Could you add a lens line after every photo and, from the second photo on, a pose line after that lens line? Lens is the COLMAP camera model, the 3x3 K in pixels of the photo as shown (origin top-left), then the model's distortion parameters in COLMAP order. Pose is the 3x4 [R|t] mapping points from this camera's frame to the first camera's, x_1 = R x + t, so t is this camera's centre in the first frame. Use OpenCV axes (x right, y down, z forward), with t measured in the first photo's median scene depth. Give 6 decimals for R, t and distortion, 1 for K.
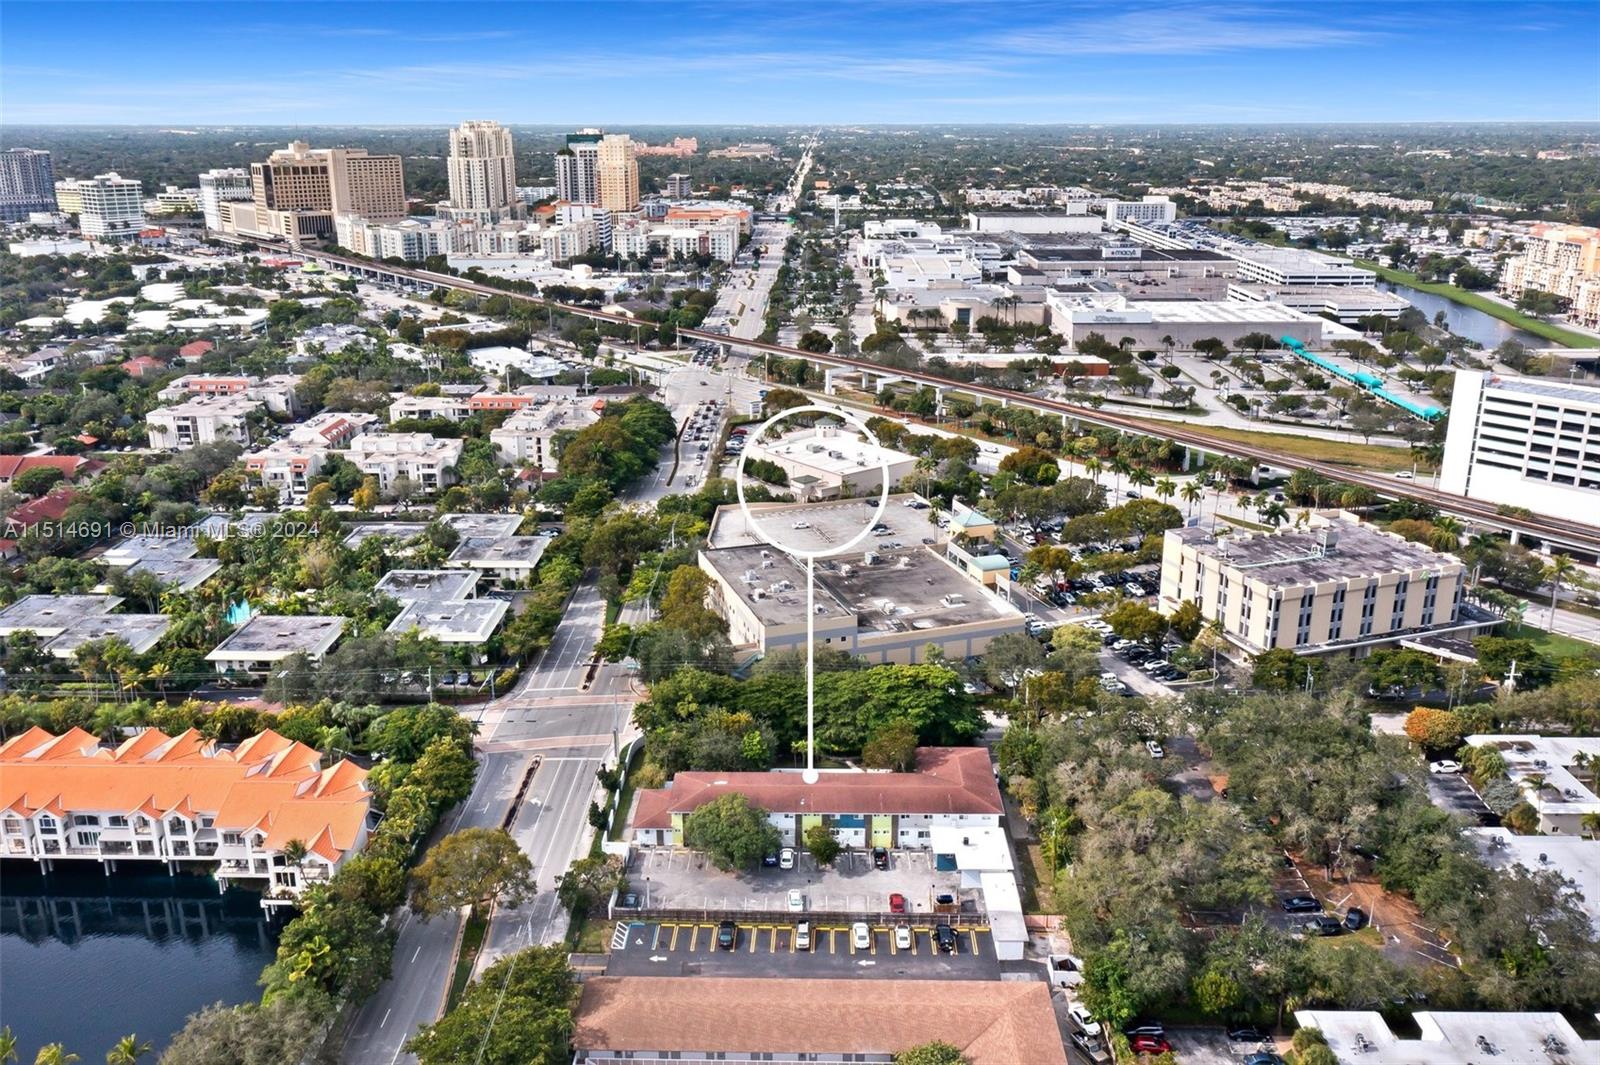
lens RADIAL K [[1303.7, 0, 800.0], [0, 1303.7, 532.5], [0, 0, 1]] dist [-0.005335, 0.014128]
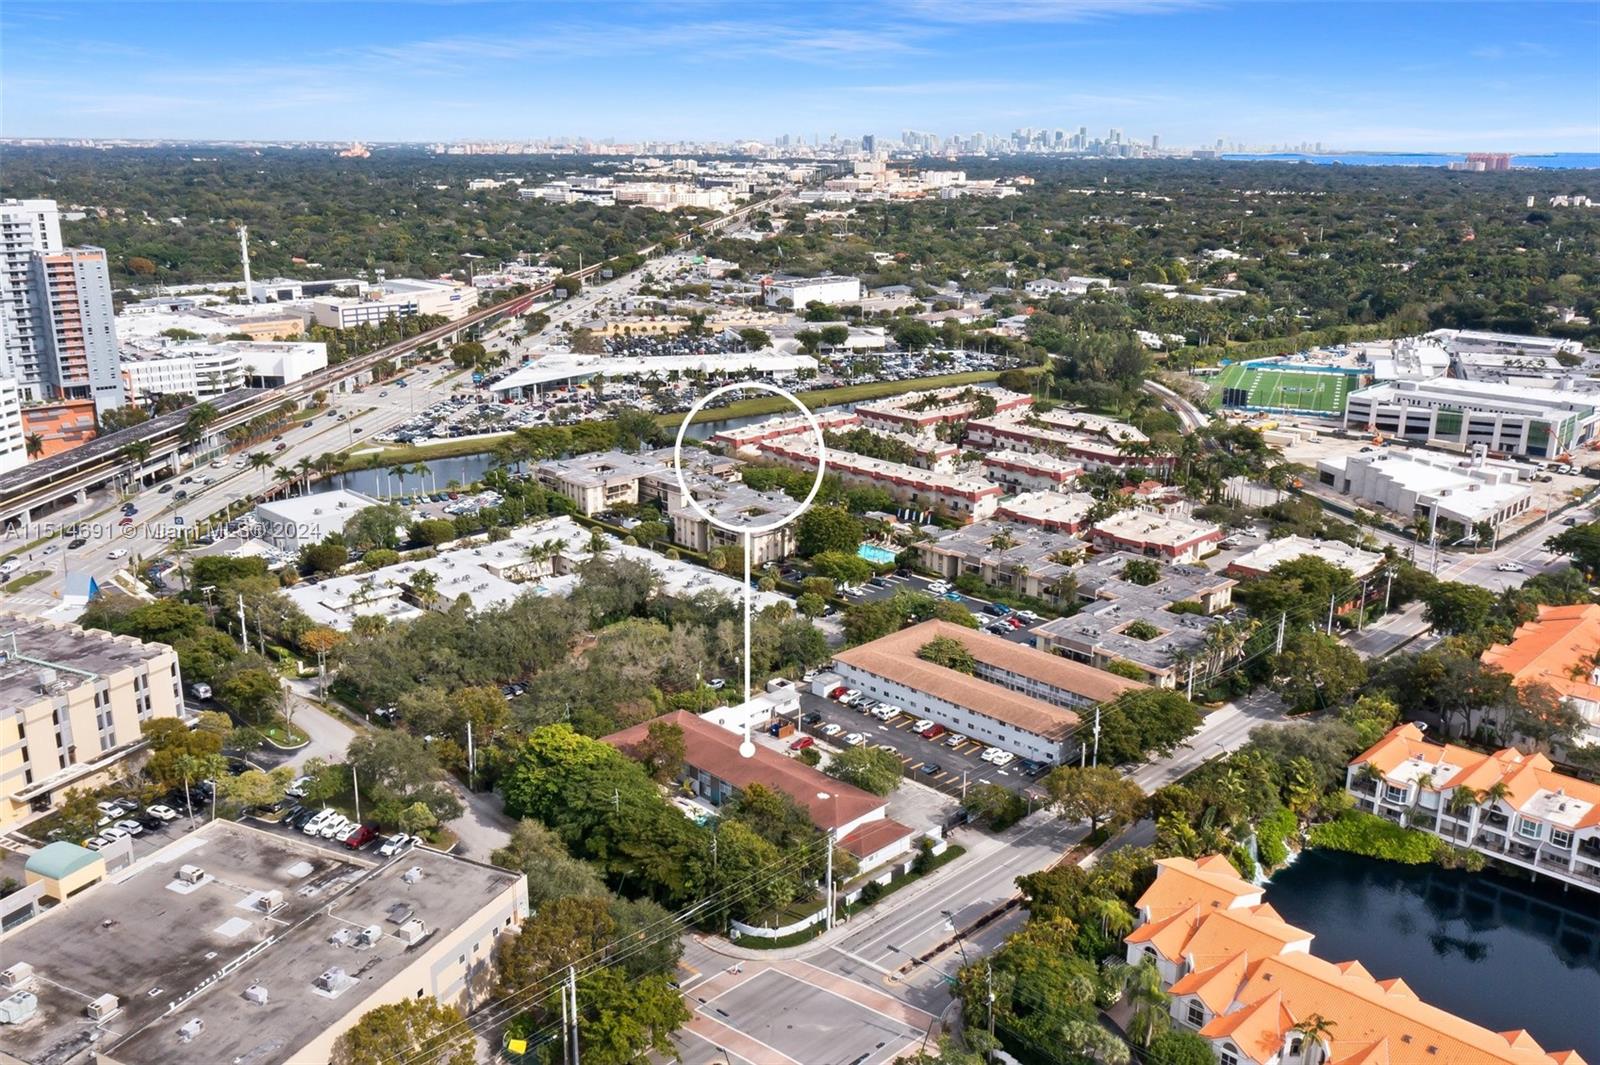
lens RADIAL K [[1336.1, 0, 800.0], [0, 1336.1, 532.5], [0, 0, 1]] dist [-0.001918, 0.007819]
pose [[-0.720527, -0.194279, 0.665654, -0.534310], [0.200712, 0.860426, 0.468383, -0.361673], [-0.663743, 0.471088, -0.580966, 1.160122]]
